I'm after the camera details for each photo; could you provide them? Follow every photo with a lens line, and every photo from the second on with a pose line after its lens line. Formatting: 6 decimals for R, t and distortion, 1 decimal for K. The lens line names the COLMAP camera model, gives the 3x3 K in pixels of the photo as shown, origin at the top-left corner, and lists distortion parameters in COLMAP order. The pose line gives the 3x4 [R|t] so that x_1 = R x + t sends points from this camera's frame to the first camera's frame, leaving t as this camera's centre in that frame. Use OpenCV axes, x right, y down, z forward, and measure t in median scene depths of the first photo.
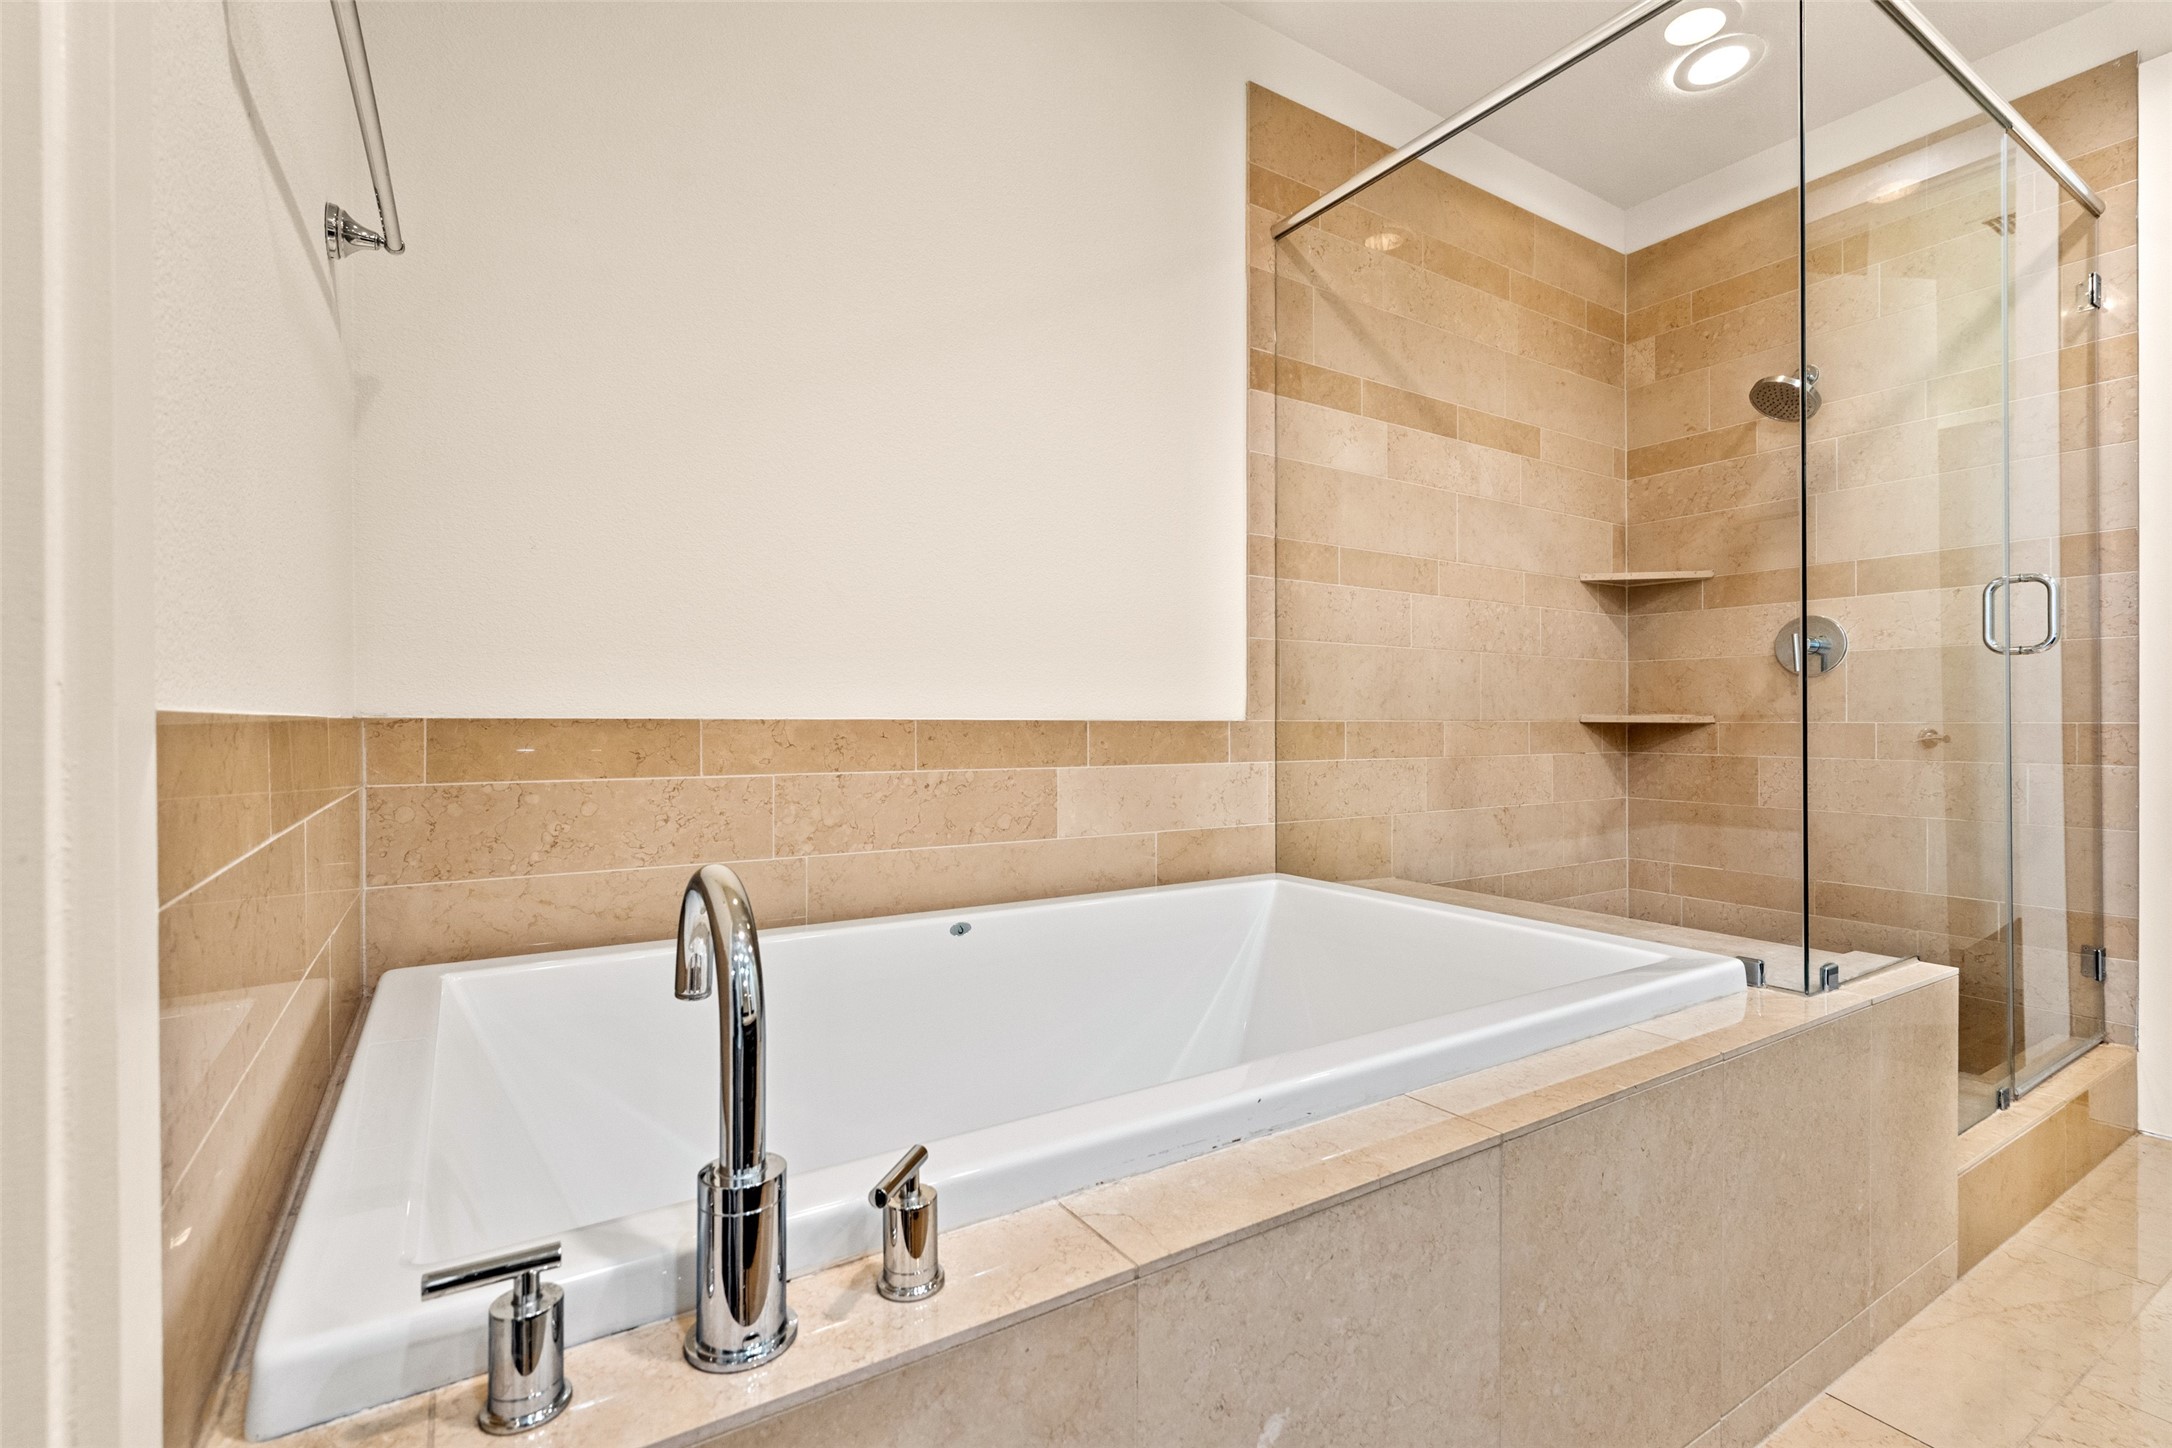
lens RADIAL K [[982.5, 0, 1090.6], [0, 982.5, 722.2], [0, 0, 1]] dist [-0.004558, 0.003194]
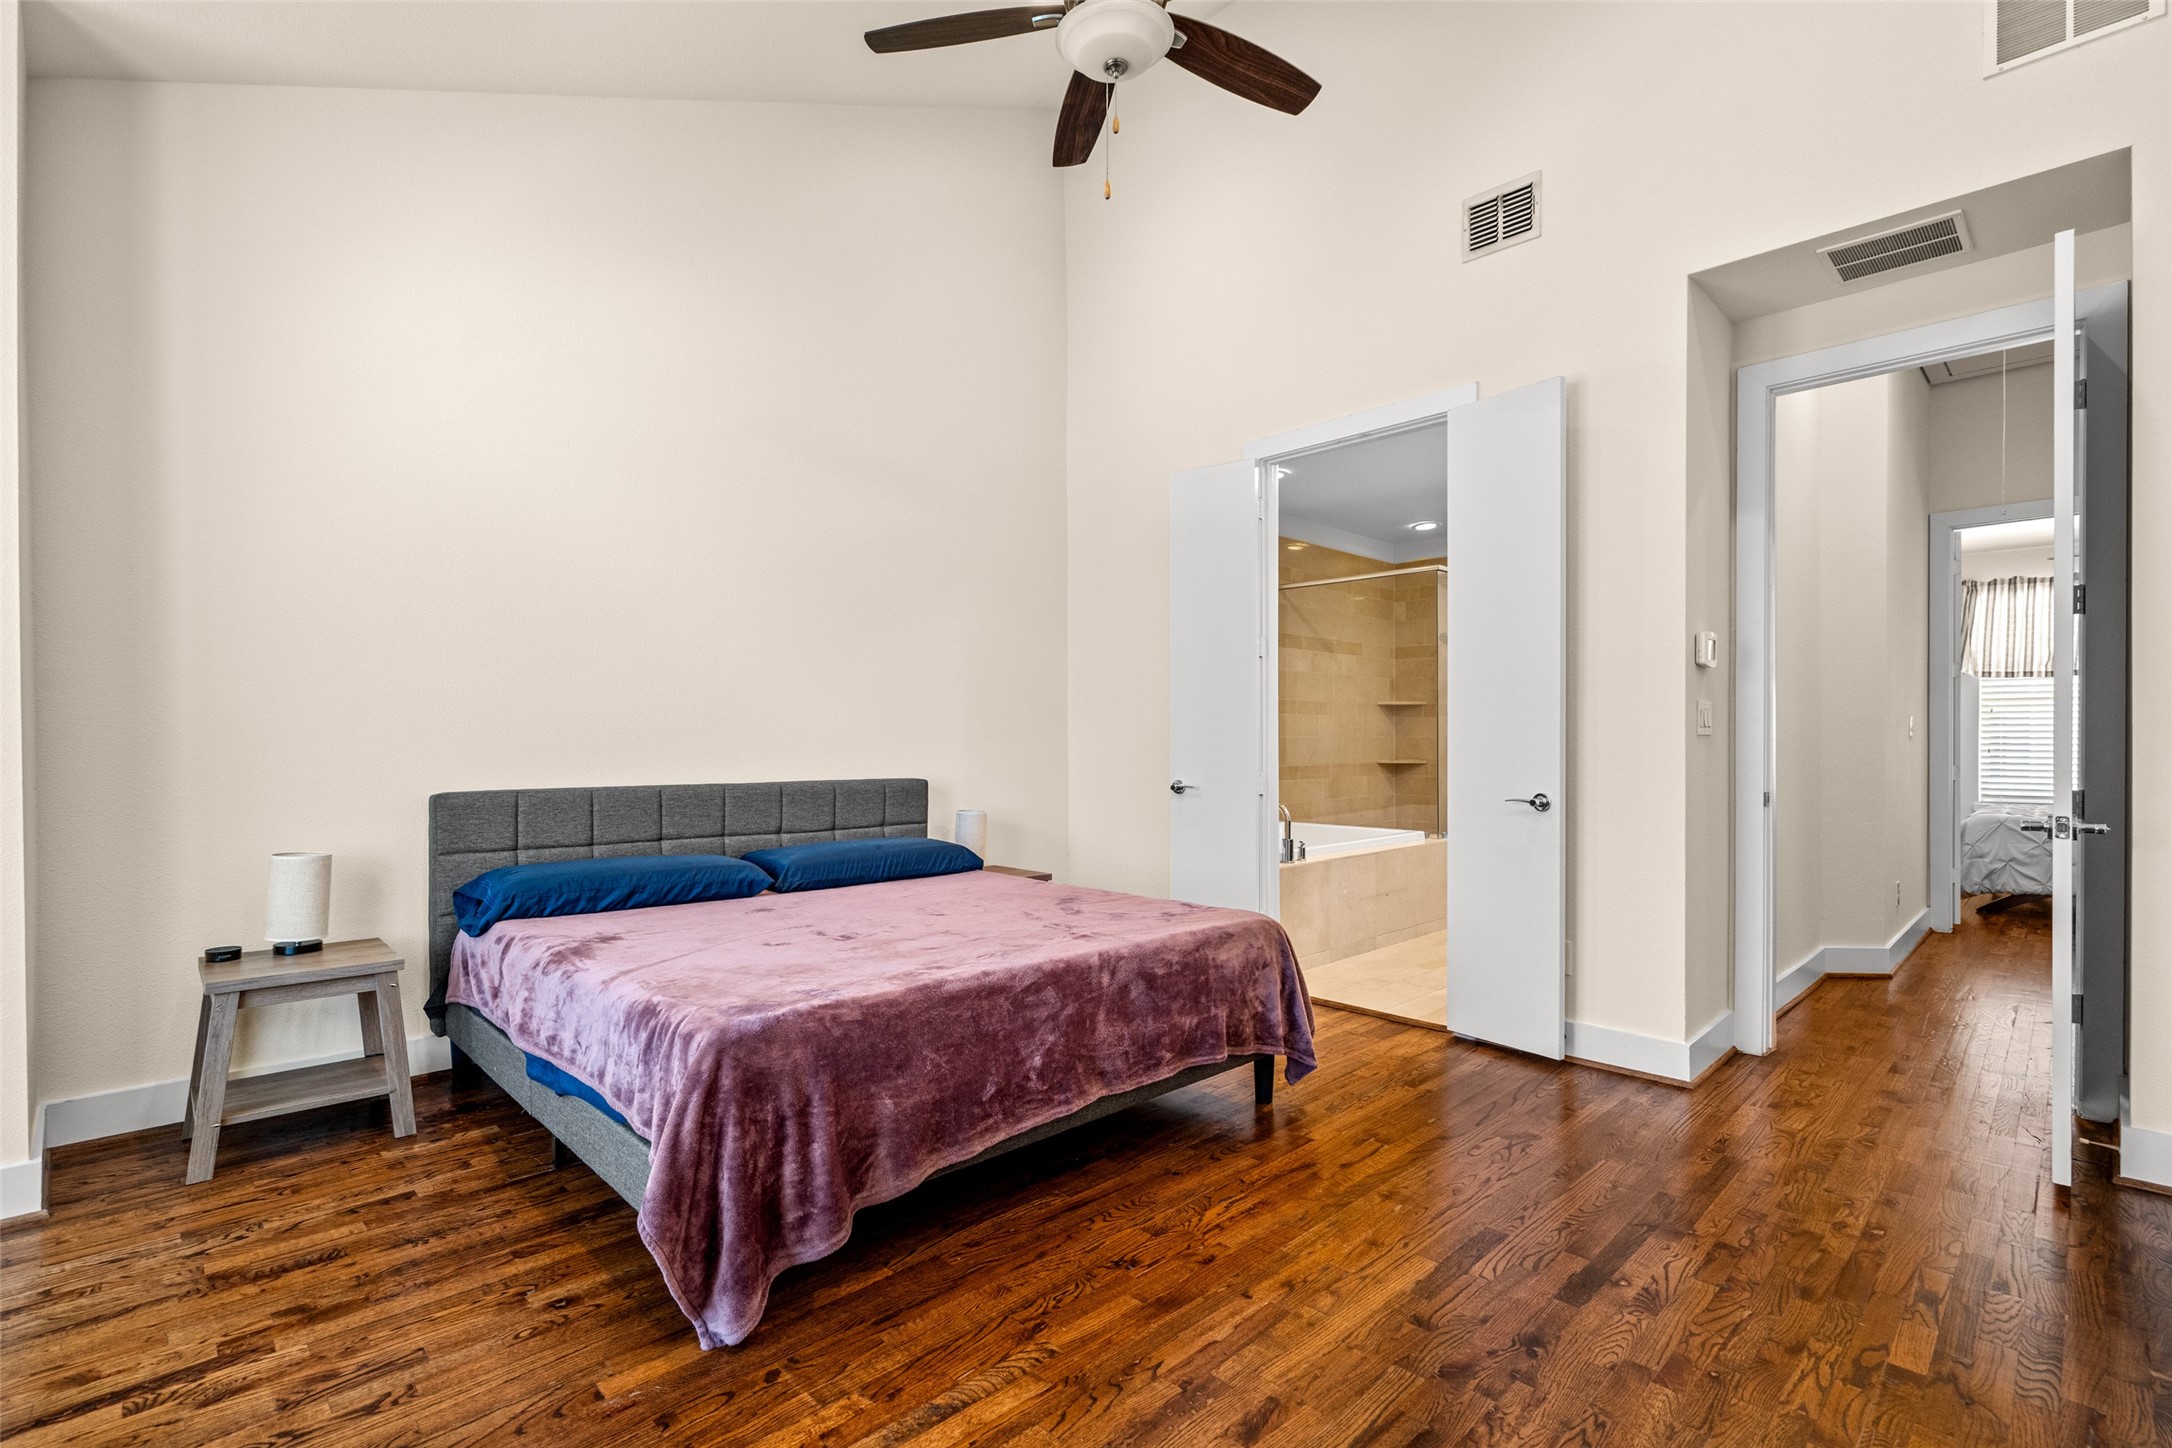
lens RADIAL K [[982.5, 0, 1071.2], [0, 982.5, 724.3], [0, 0, 1]] dist [-0.004558, 0.003194]
pose [[0.981490, 0.003710, 0.191477, -0.825522], [-0.003042, 0.999988, -0.003785, -0.098574], [-0.191489, 0.003132, 0.981490, -1.442491]]
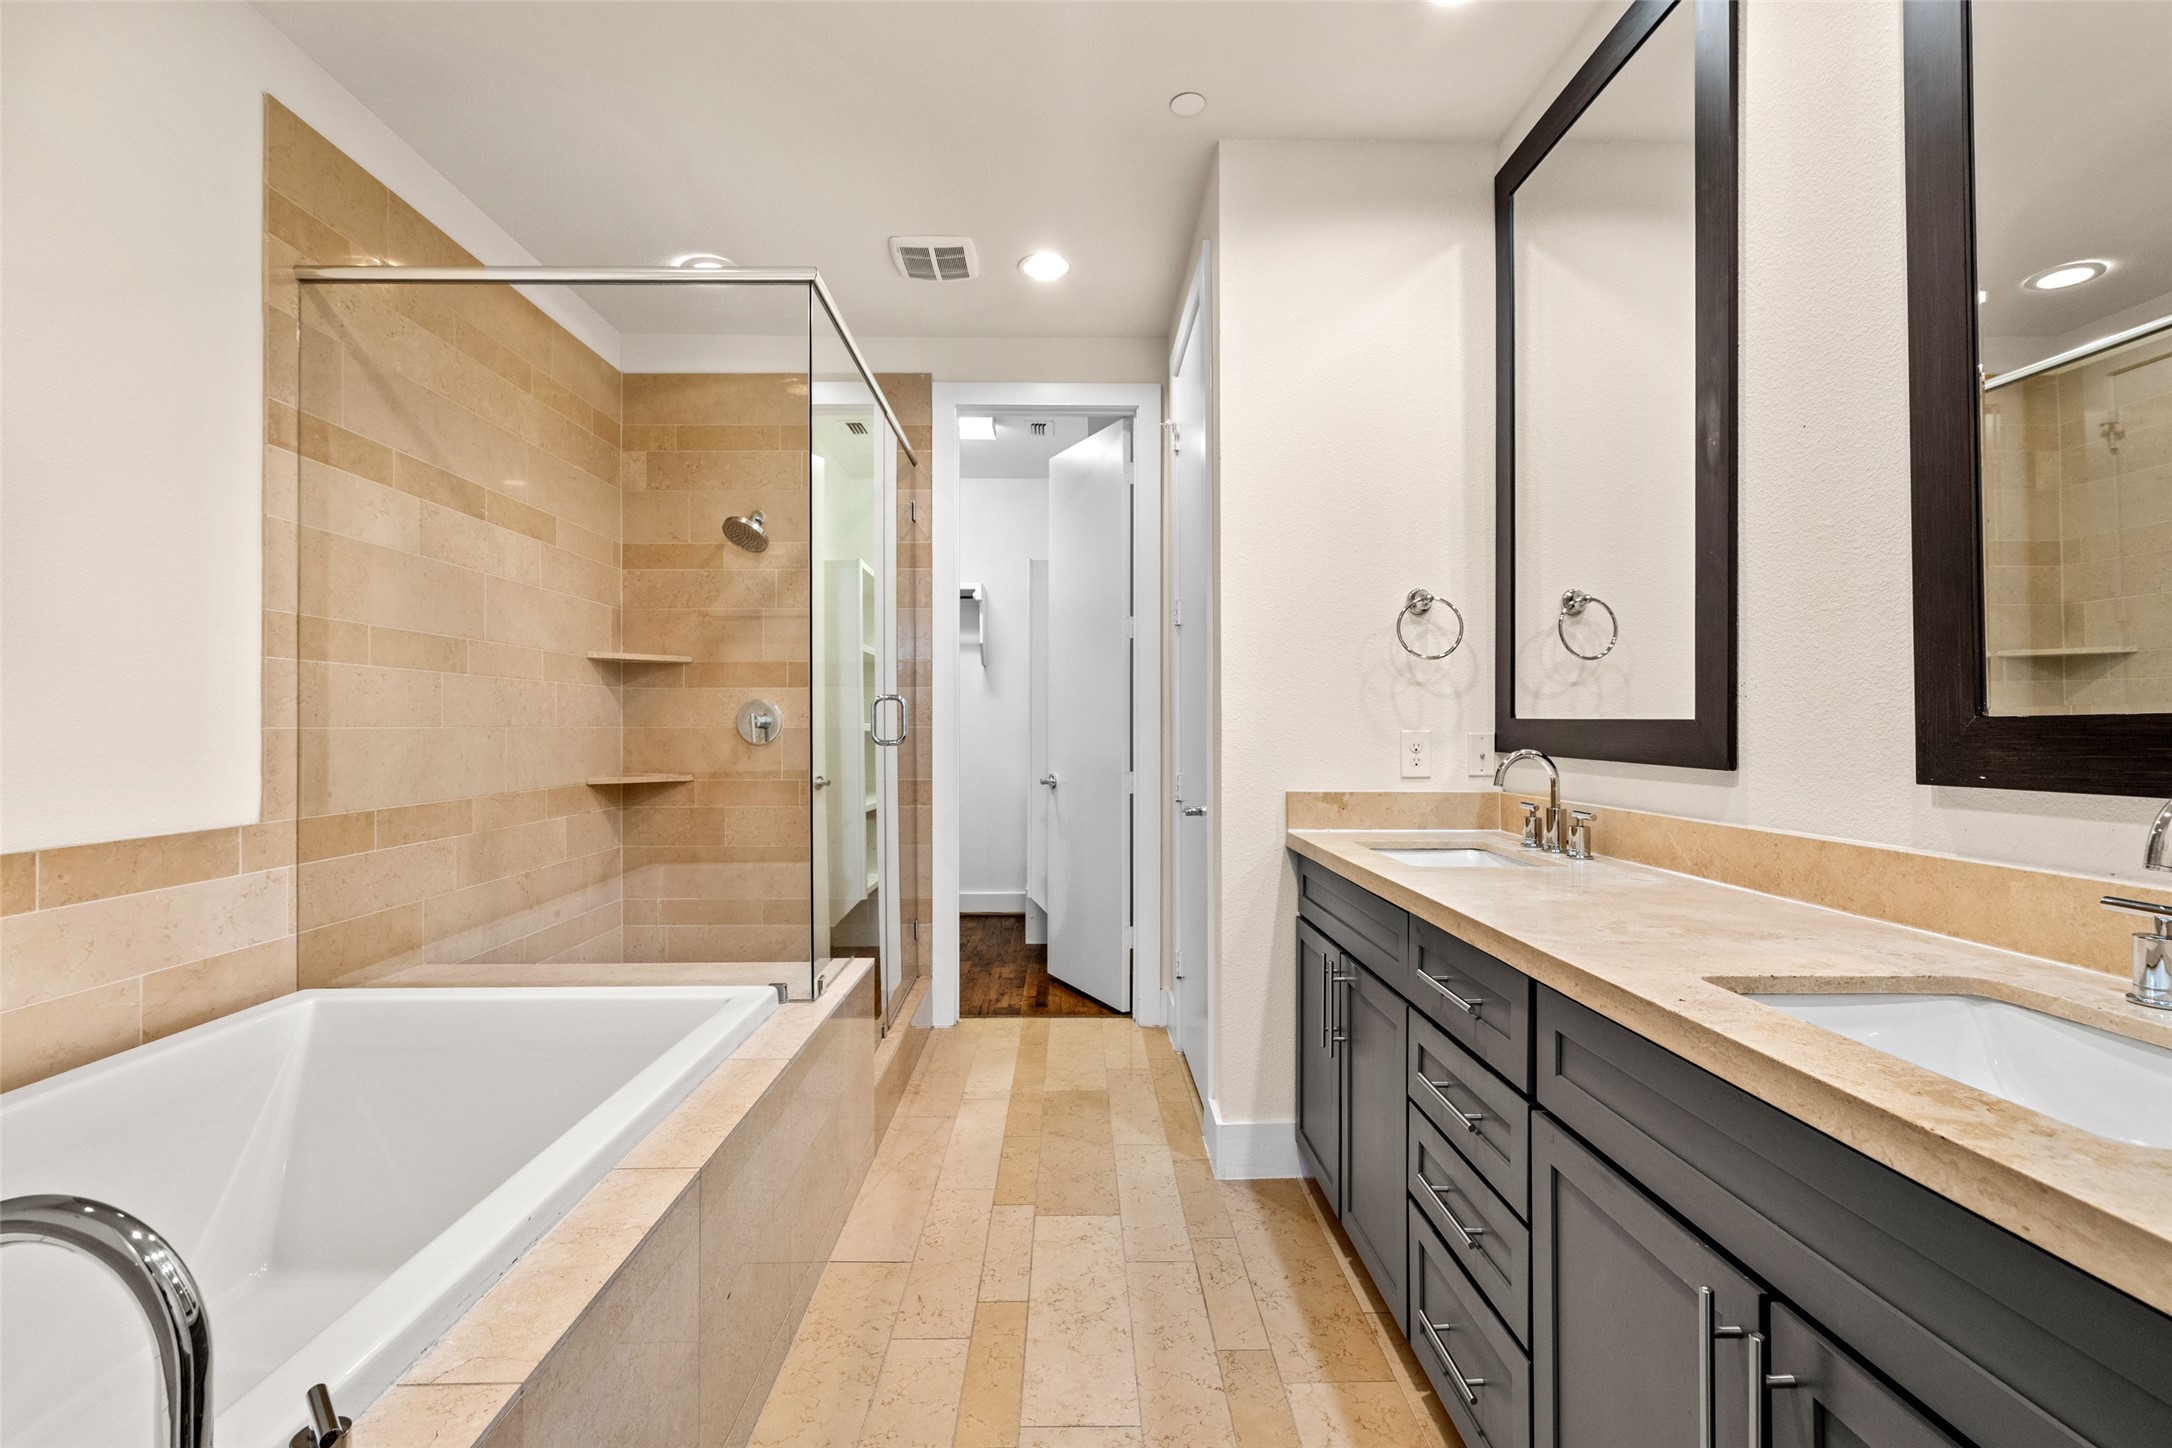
lens RADIAL K [[982.5, 0, 1086.6], [0, 982.5, 718.9], [0, 0, 1]] dist [-0.004558, 0.003194]
pose [[0.519640, 0.004957, 0.854371, -0.184897], [0.001946, 0.999974, -0.006986, -0.077815], [-0.854383, 0.005293, 0.519617, -0.071497]]
